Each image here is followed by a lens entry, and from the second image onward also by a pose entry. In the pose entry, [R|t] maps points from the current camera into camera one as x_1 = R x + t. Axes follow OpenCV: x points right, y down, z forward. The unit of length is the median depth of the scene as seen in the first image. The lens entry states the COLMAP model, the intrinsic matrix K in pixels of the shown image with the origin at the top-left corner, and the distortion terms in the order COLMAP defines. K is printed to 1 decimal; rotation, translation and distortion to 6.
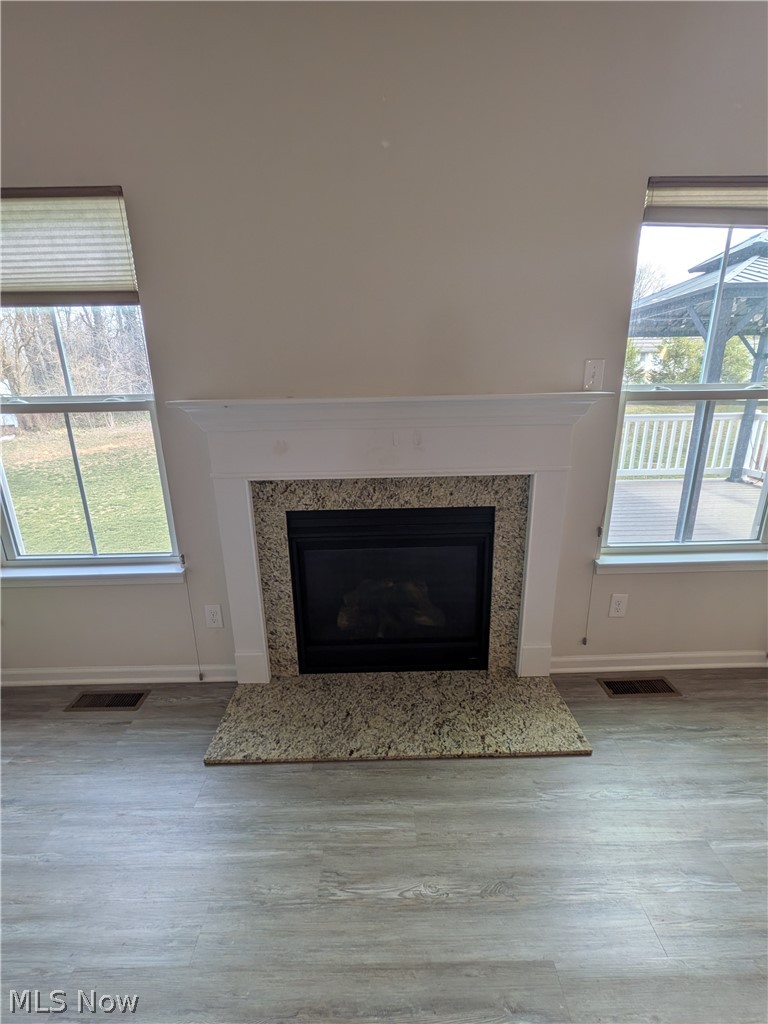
lens RADIAL K [[457.1, 0, 390.2], [0, 457.1, 509.3], [0, 0, 1]] dist [0.014940, 0.000111]
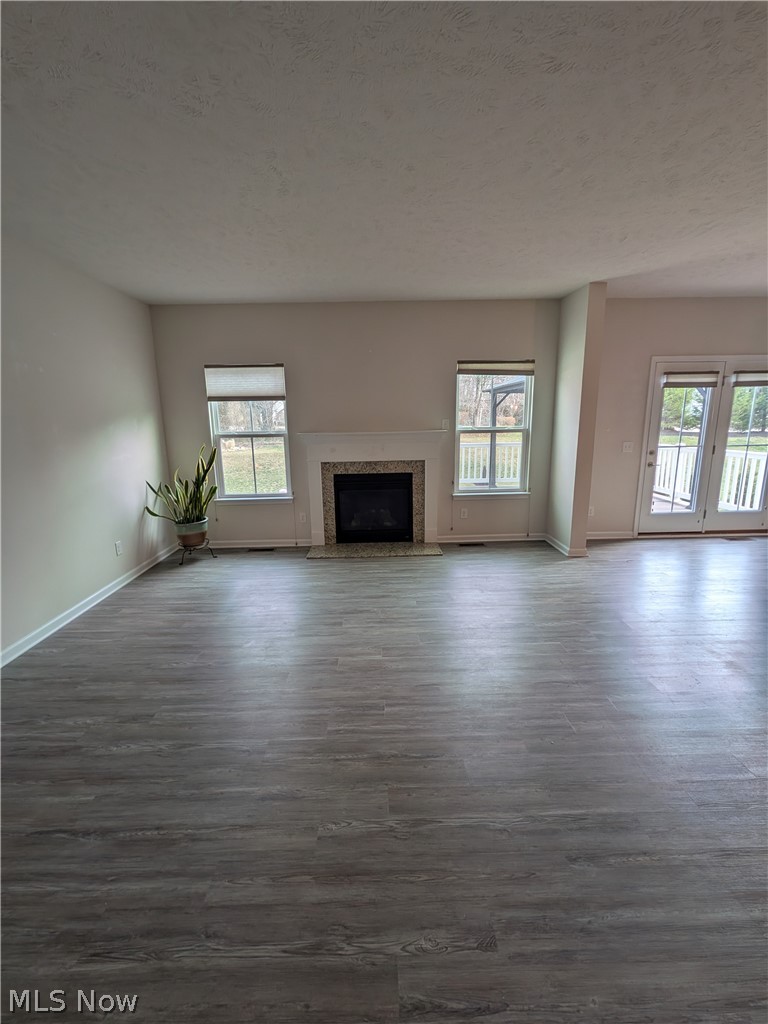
lens RADIAL K [[457.1, 0, 390.2], [0, 457.1, 509.3], [0, 0, 1]] dist [0.014940, 0.000111]
pose [[0.999971, -0.000437, 0.007638, 0.080036], [0.001004, 0.997221, -0.074490, 0.402910], [-0.007584, 0.074495, 0.997193, -1.624405]]
